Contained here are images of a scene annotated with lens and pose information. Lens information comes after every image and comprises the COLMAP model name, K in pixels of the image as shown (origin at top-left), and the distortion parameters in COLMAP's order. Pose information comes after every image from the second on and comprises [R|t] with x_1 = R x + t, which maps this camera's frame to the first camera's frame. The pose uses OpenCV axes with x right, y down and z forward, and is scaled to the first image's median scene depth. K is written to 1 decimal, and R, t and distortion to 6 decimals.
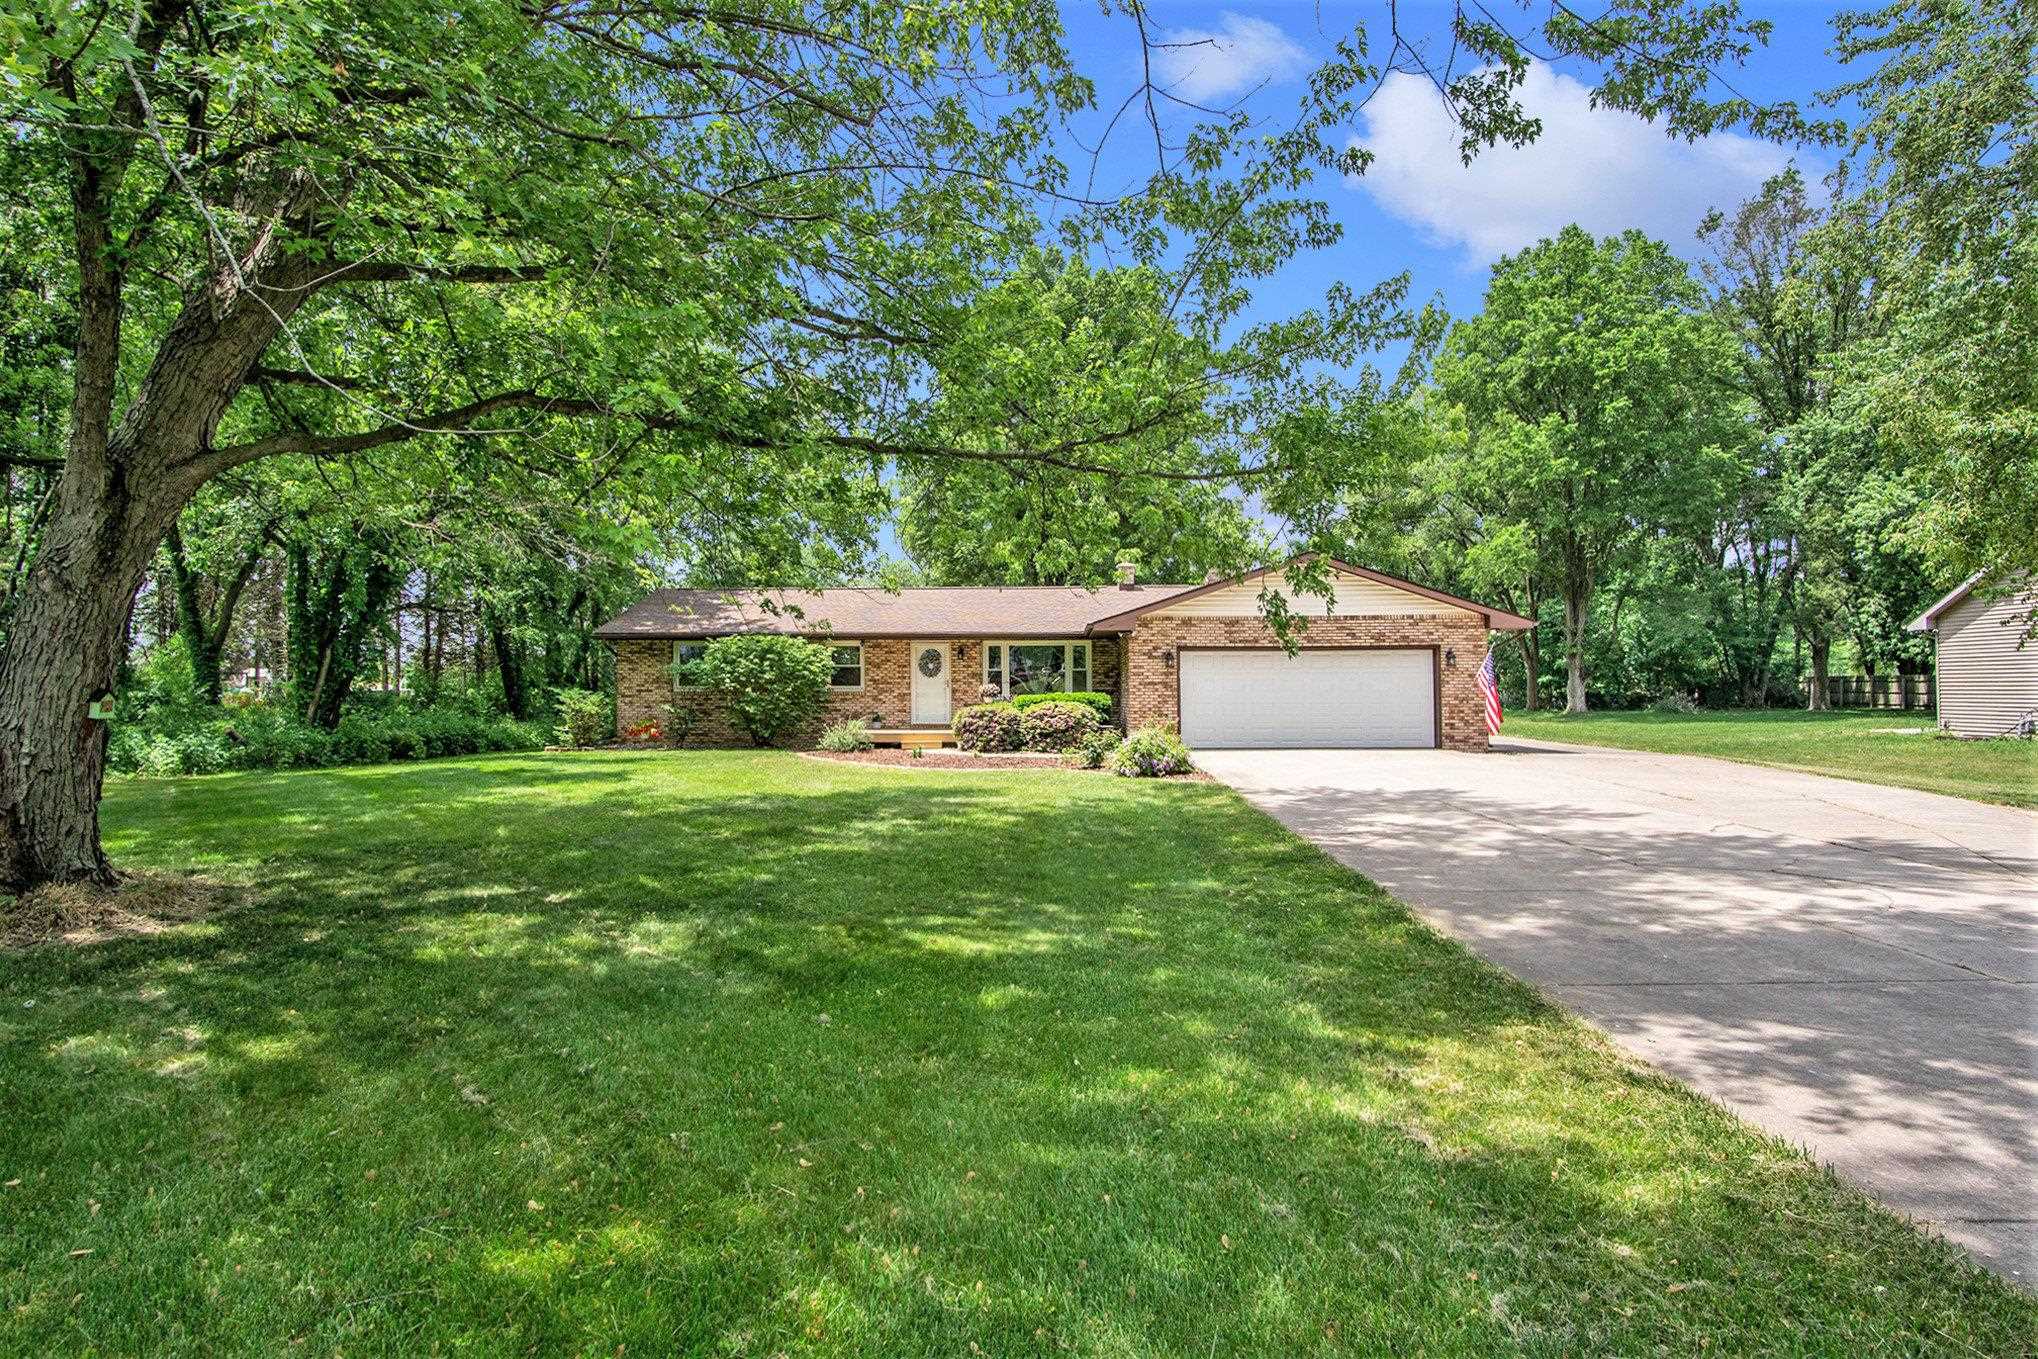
lens RADIAL K [[1178.0, 0, 1019.0], [0, 1178.0, 679.5], [0, 0, 1]] dist [-0.024840, -0.000088]
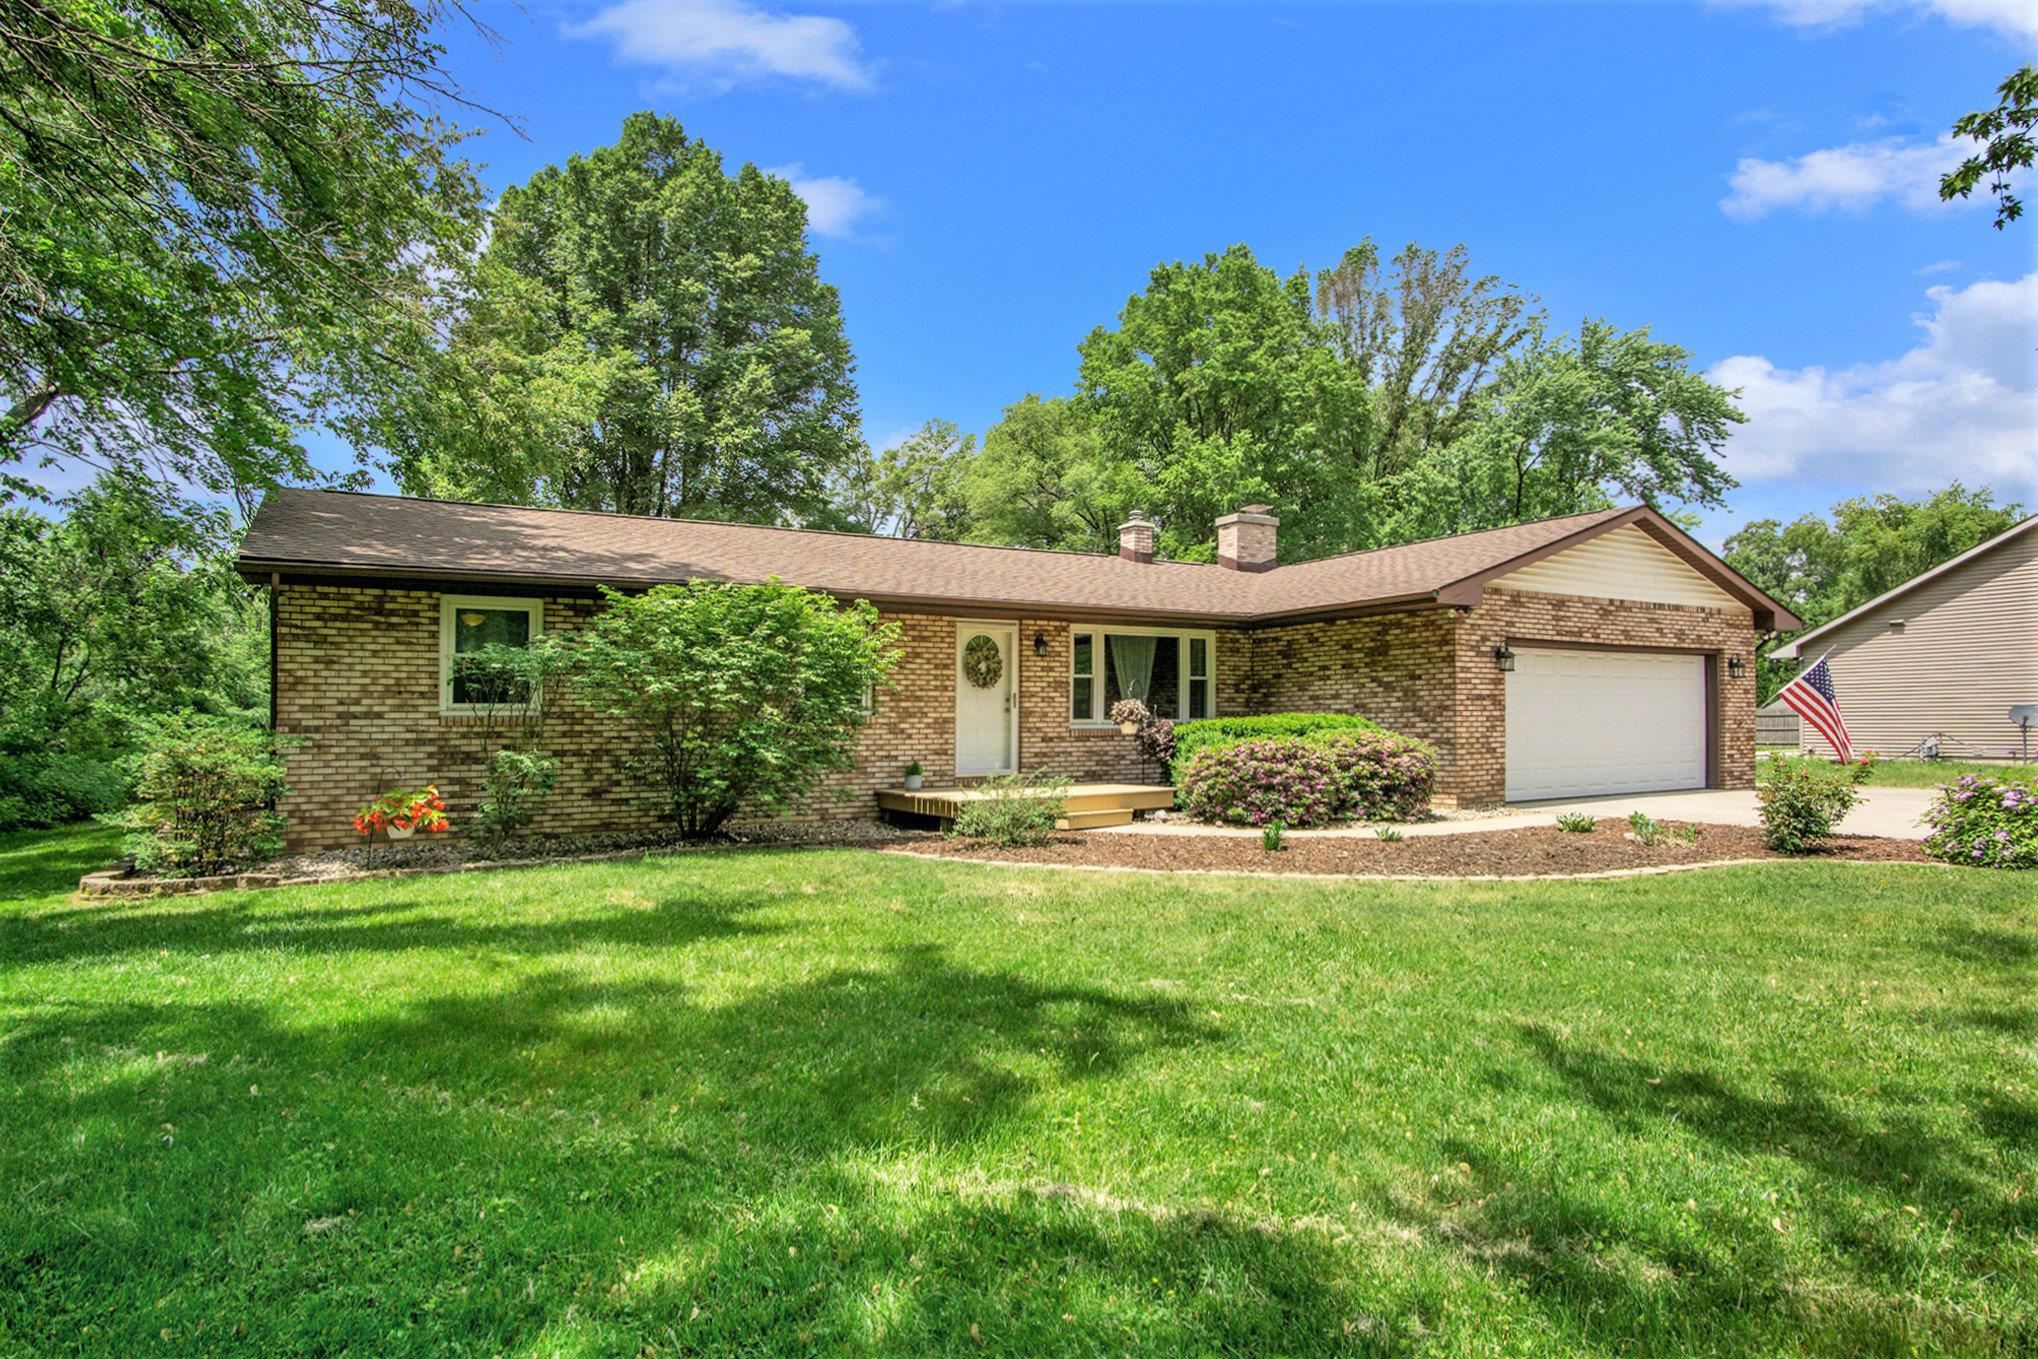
lens RADIAL K [[1127.8, 0, 1020.3], [0, 1127.8, 718.8], [0, 0, 1]] dist [-0.053172, 0.000028]
pose [[0.825432, -0.003301, 0.564492, -0.379942], [0.002596, 0.999995, 0.002053, 0.011868], [-0.564496, -0.000229, 0.825436, 0.618148]]
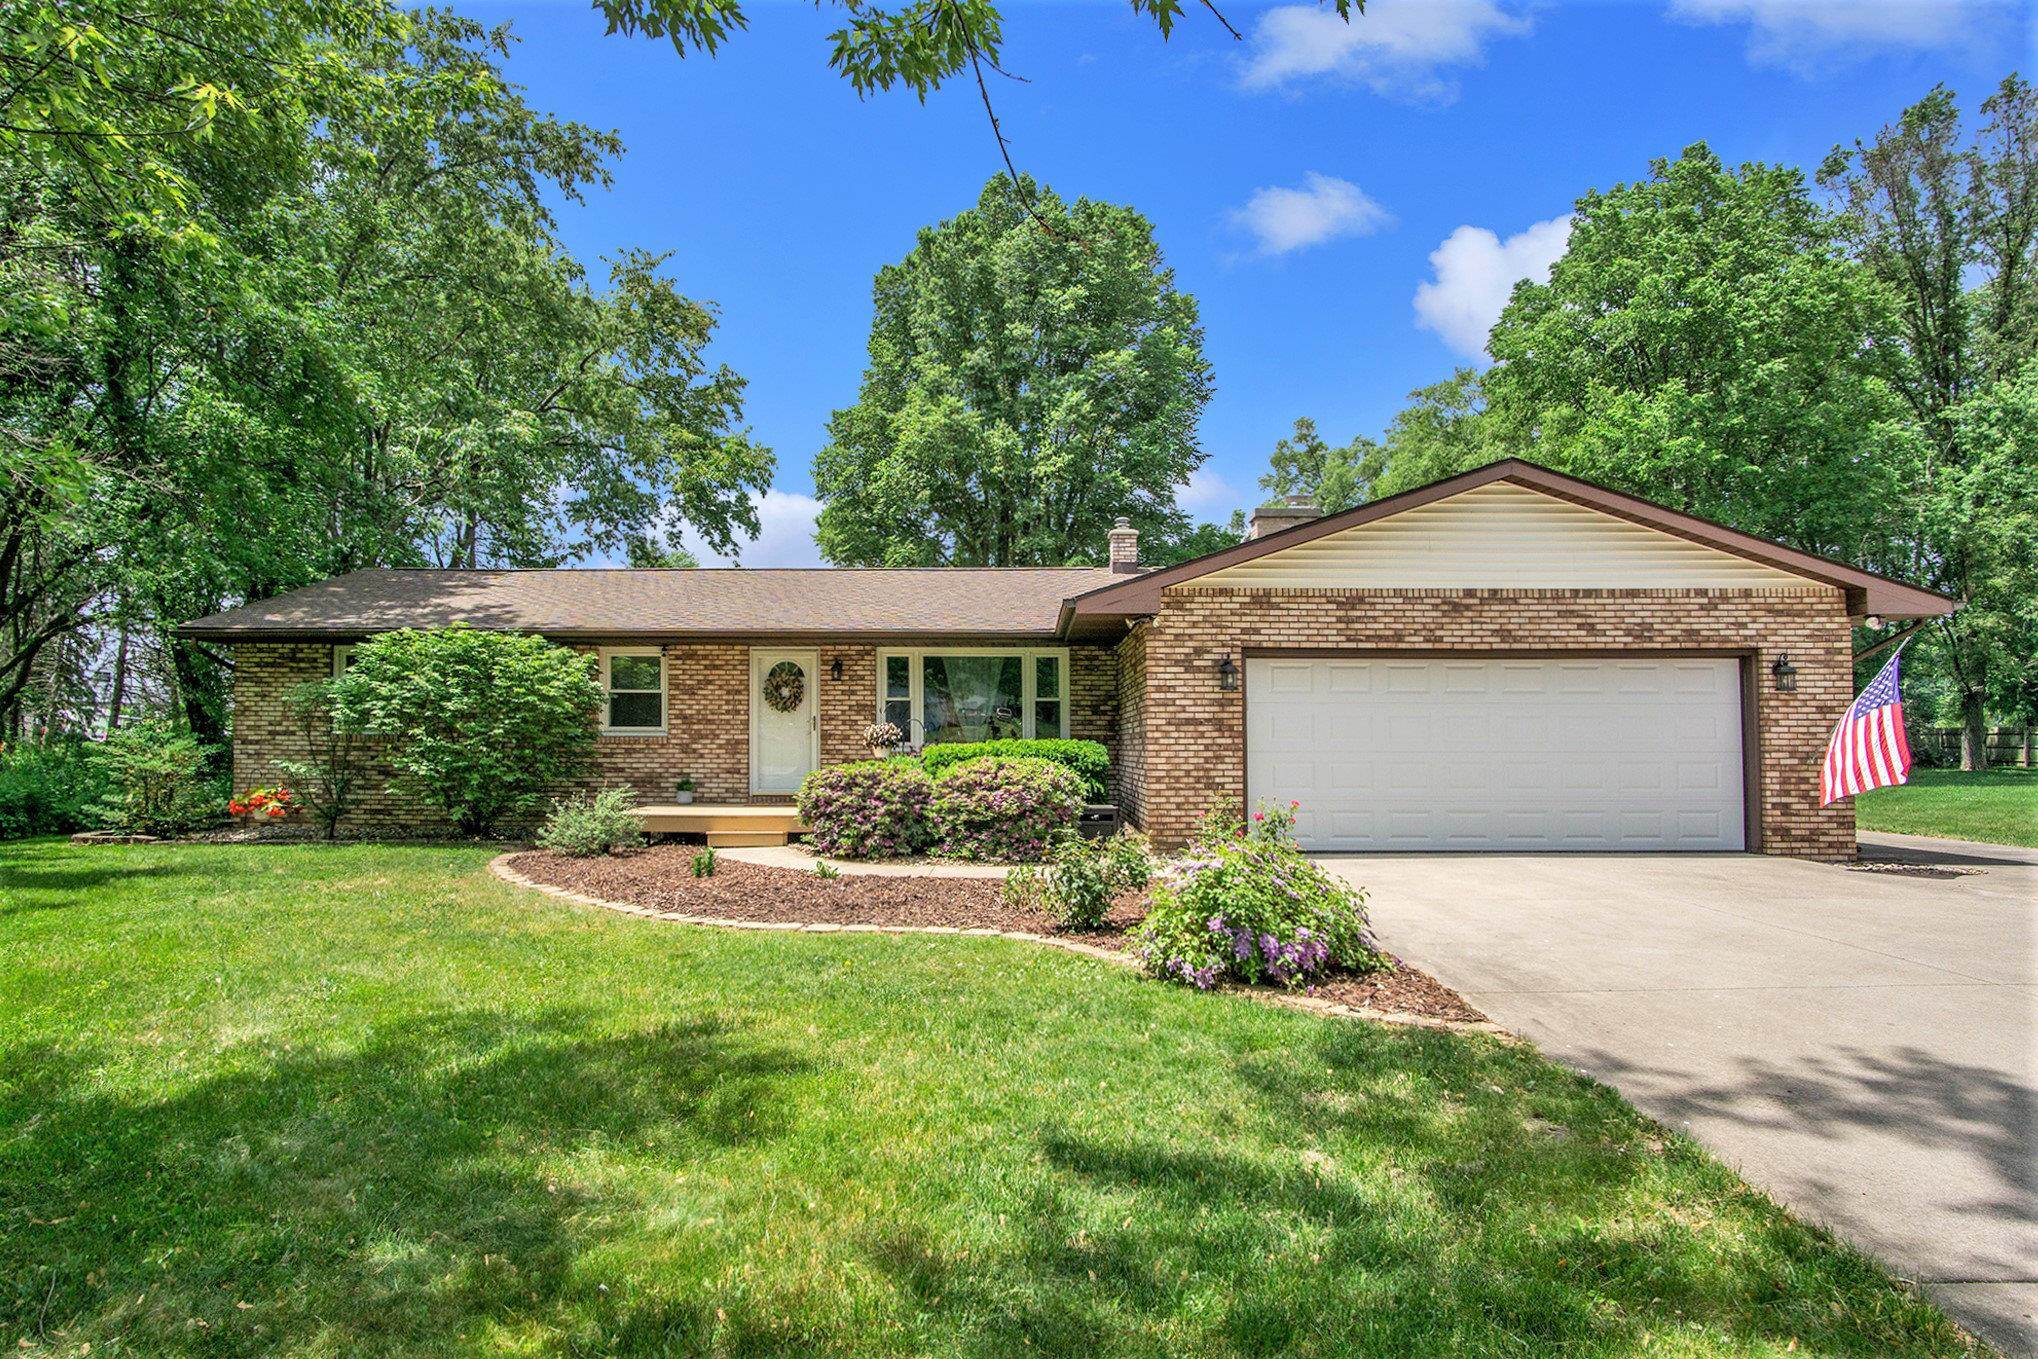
lens RADIAL K [[1178.0, 0, 1019.0], [0, 1178.0, 679.5], [0, 0, 1]] dist [-0.024840, -0.000088]
pose [[0.999656, 0.006959, 0.025277, 0.024986], [-0.005838, 0.999008, -0.044148, 0.007485], [-0.025559, 0.043985, 0.998705, 0.470081]]
